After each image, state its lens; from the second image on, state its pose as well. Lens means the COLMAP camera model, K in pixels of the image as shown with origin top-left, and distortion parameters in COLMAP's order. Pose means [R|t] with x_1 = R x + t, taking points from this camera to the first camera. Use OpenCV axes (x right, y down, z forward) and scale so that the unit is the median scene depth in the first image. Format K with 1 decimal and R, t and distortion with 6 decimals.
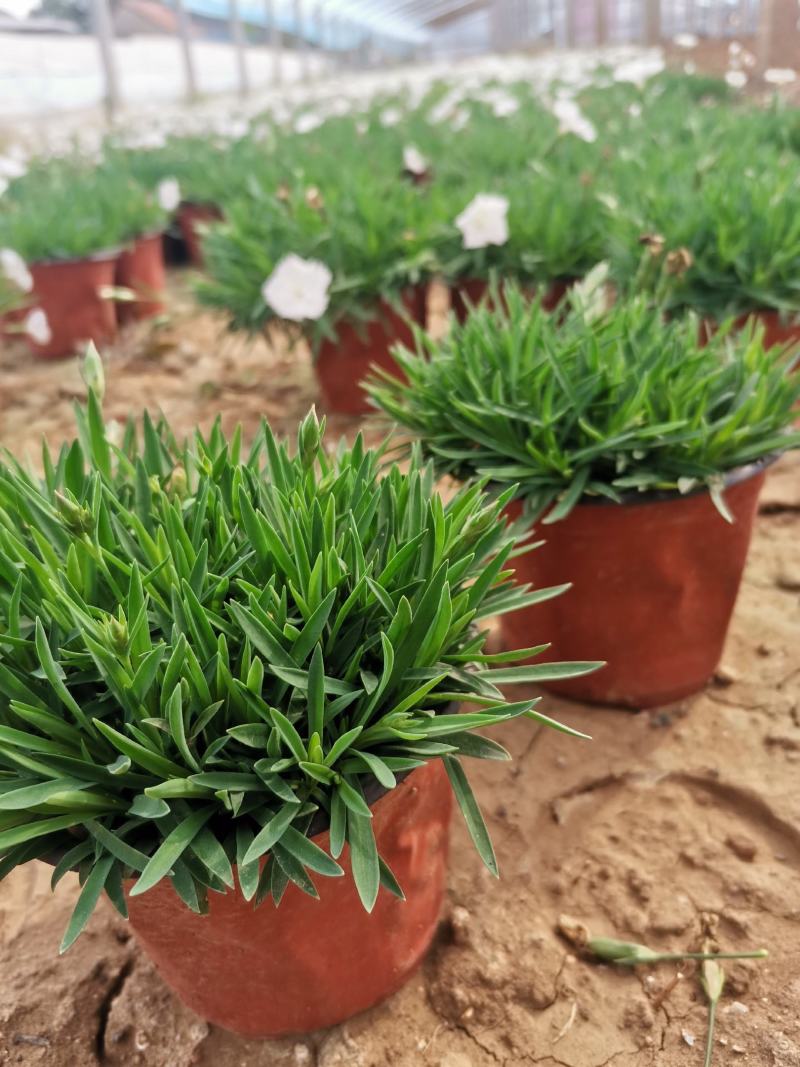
lens RADIAL K [[782.7, 0, 400.0], [0, 782.7, 533.5], [0, 0, 1]] dist [0.046961, -0.059230]
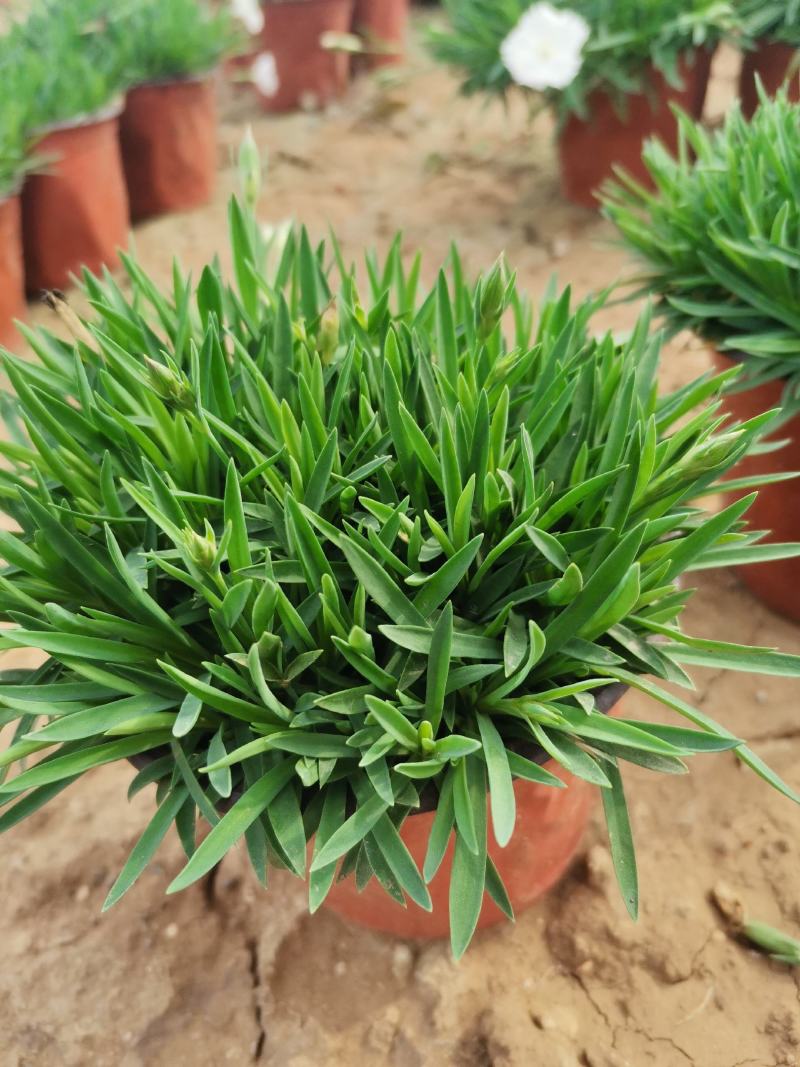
lens RADIAL K [[834.7, 0, 403.5], [0, 834.7, 535.1], [0, 0, 1]] dist [0.025866, -0.078743]
pose [[0.960091, 0.171681, -0.220794, 0.011995], [-0.115159, 0.962068, 0.247314, -0.070862], [0.254878, -0.212017, 0.943444, 0.152162]]
